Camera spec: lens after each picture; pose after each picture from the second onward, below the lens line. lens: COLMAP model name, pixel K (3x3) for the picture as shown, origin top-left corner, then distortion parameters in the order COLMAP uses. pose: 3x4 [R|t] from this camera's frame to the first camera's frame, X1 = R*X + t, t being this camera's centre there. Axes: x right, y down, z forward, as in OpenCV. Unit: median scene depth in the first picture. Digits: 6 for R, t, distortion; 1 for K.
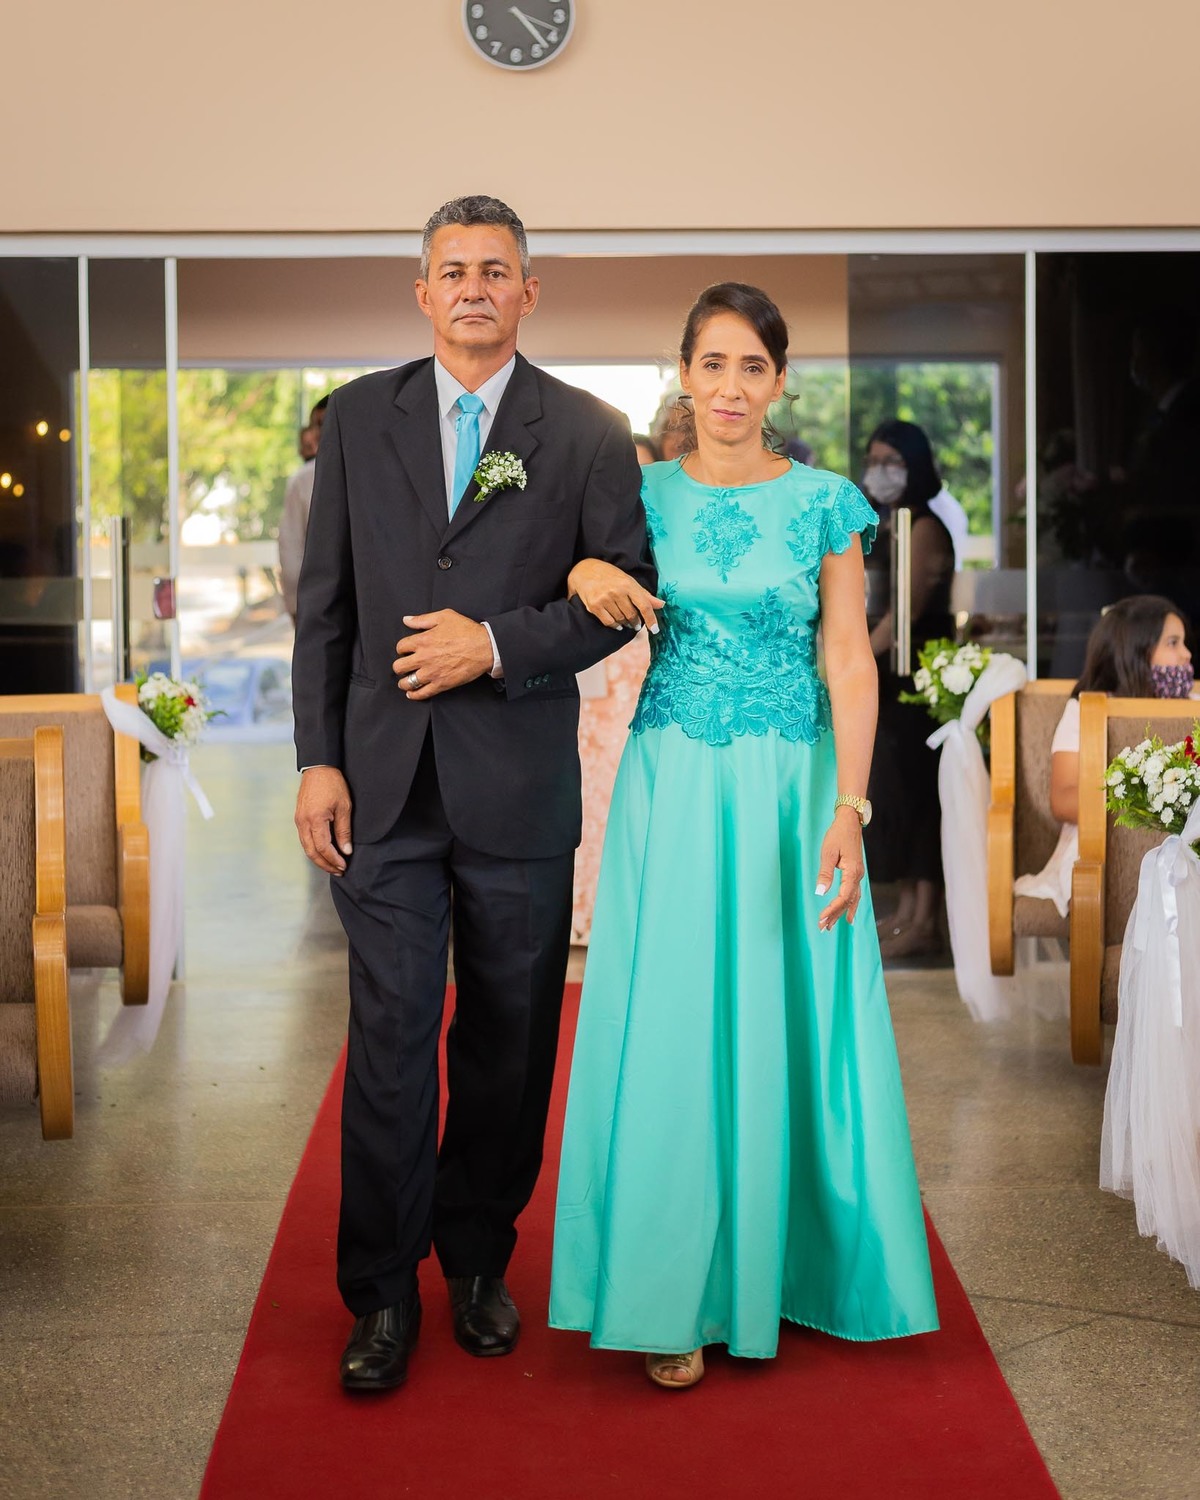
lens RADIAL K [[2456.2, 0, 625.9], [0, 2456.2, 614.0], [0, 0, 1]] dist [-0.003291, 0.000000]
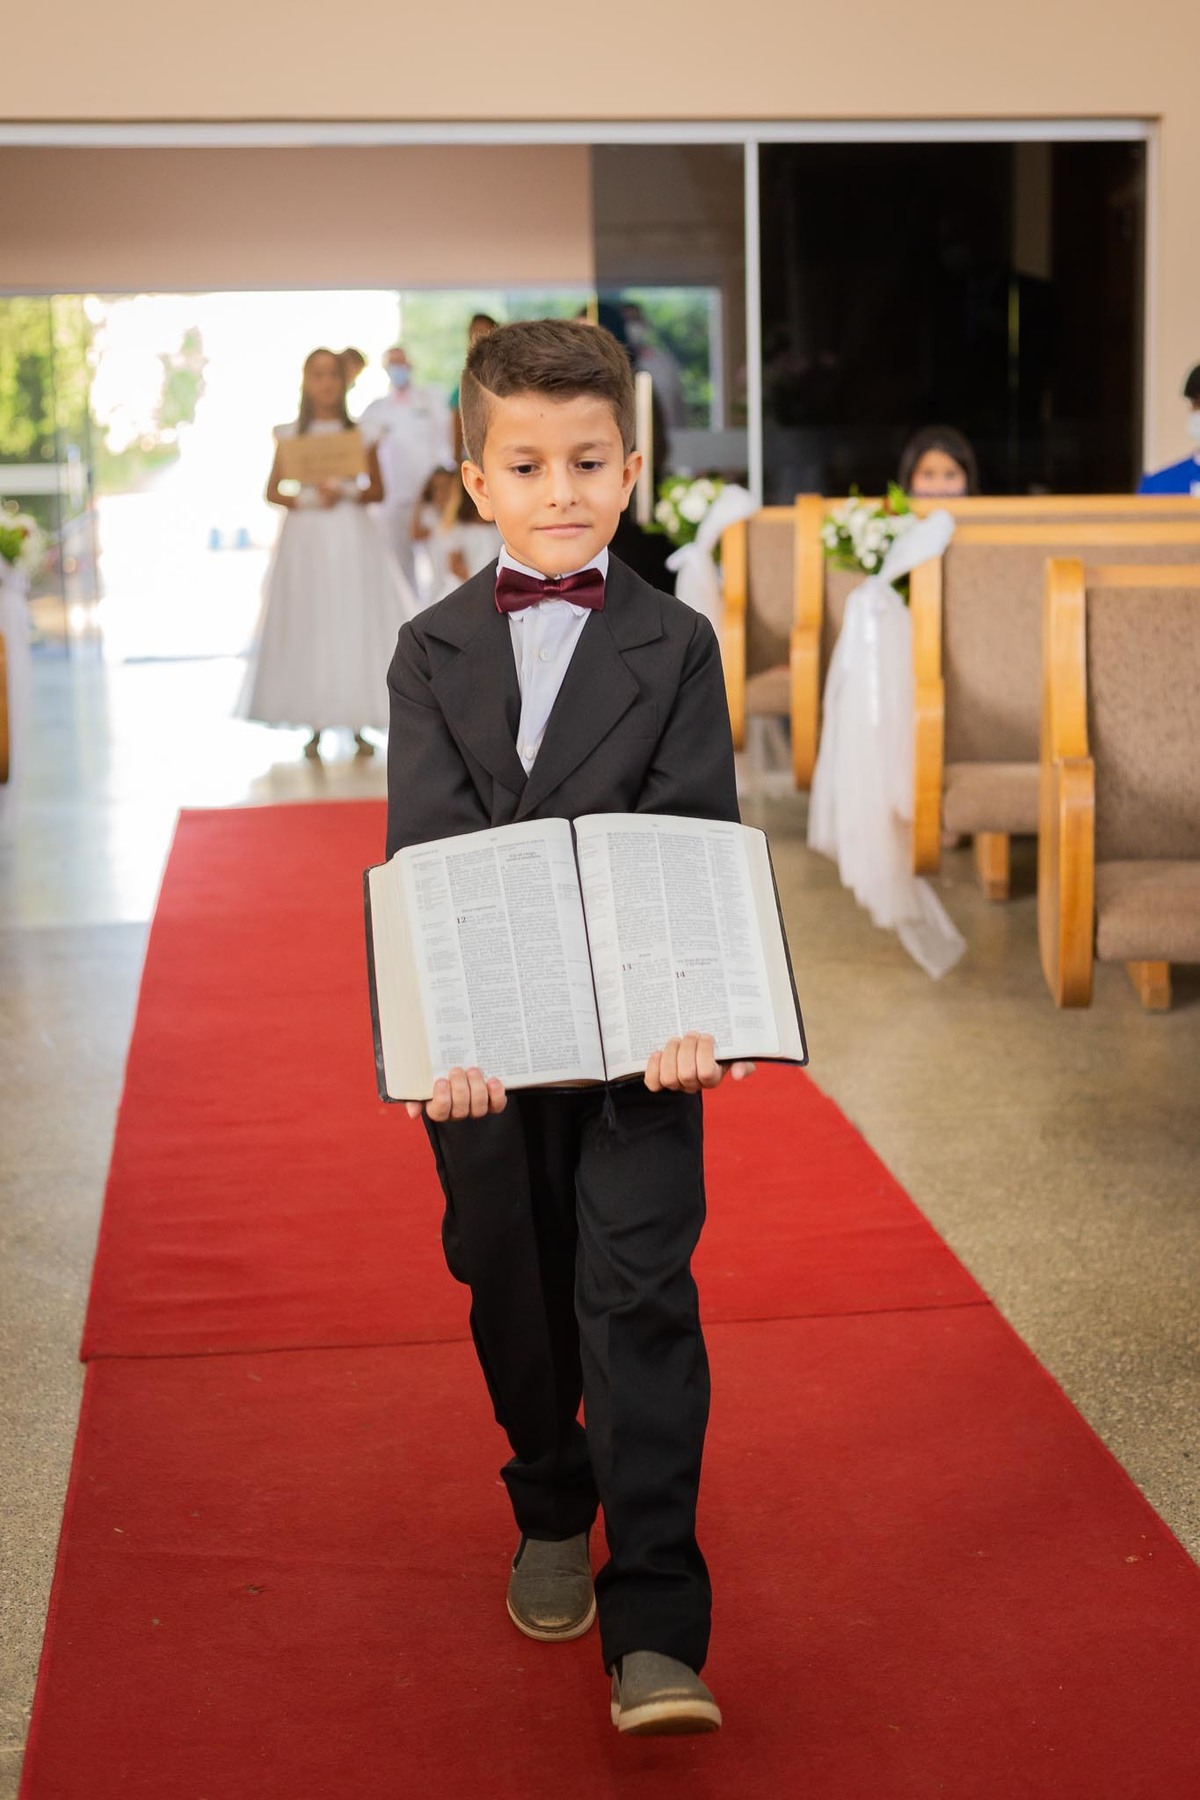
lens RADIAL K [[2507.2, 0, 601.1], [0, 2507.2, 904.4], [0, 0, 1]] dist [0.015870, 0.000000]
pose [[0.994134, -0.028673, 0.104287, -0.040253], [0.016925, 0.993582, 0.111836, 0.083616], [-0.106824, -0.109415, 0.988239, -0.200459]]
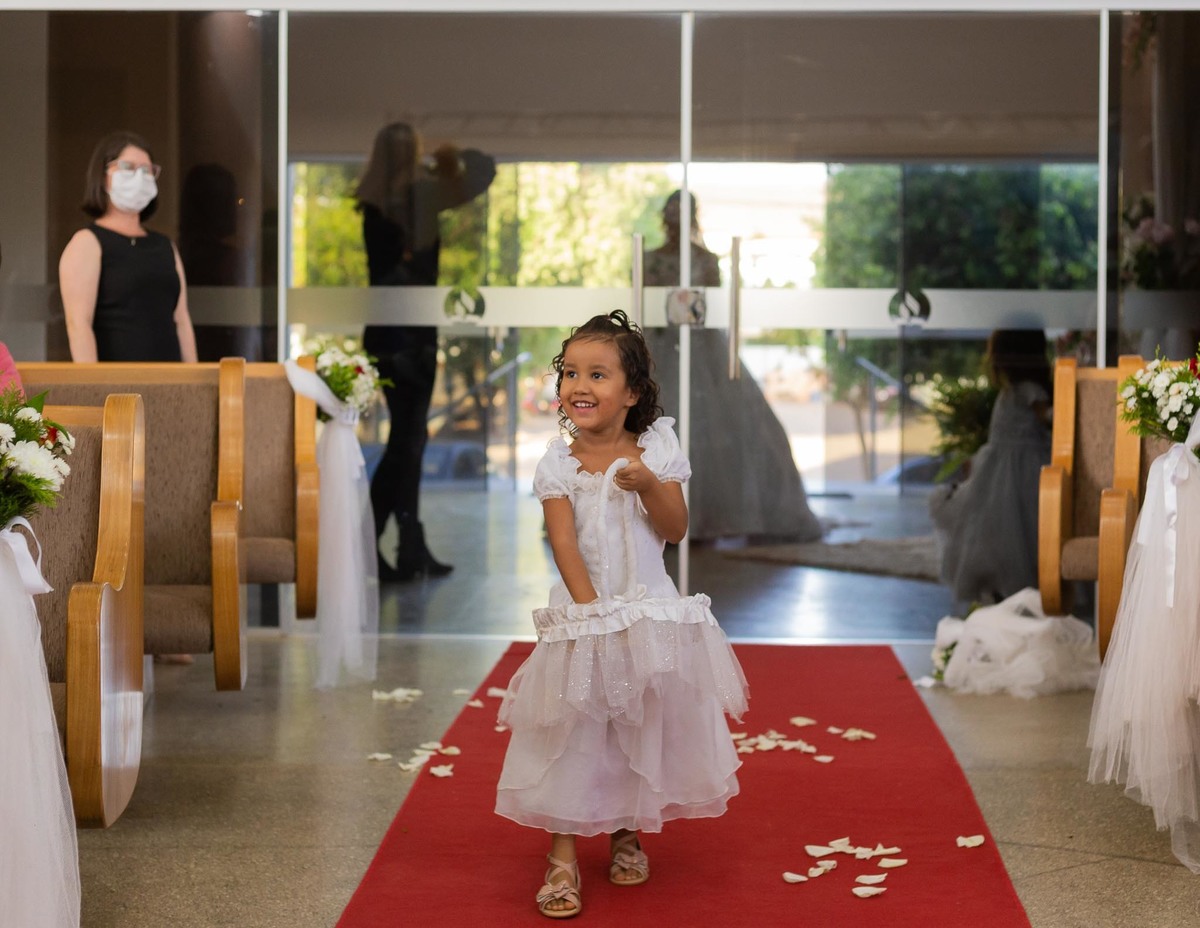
lens RADIAL K [[2242.3, 0, 641.7], [0, 2242.3, 410.1], [0, 0, 1]] dist [-0.023590, 0.000000]
pose [[0.997178, 0.016284, -0.073283, 0.035836], [-0.017995, 0.999580, -0.022736, 0.078347], [0.072882, 0.023991, 0.997052, -0.055829]]
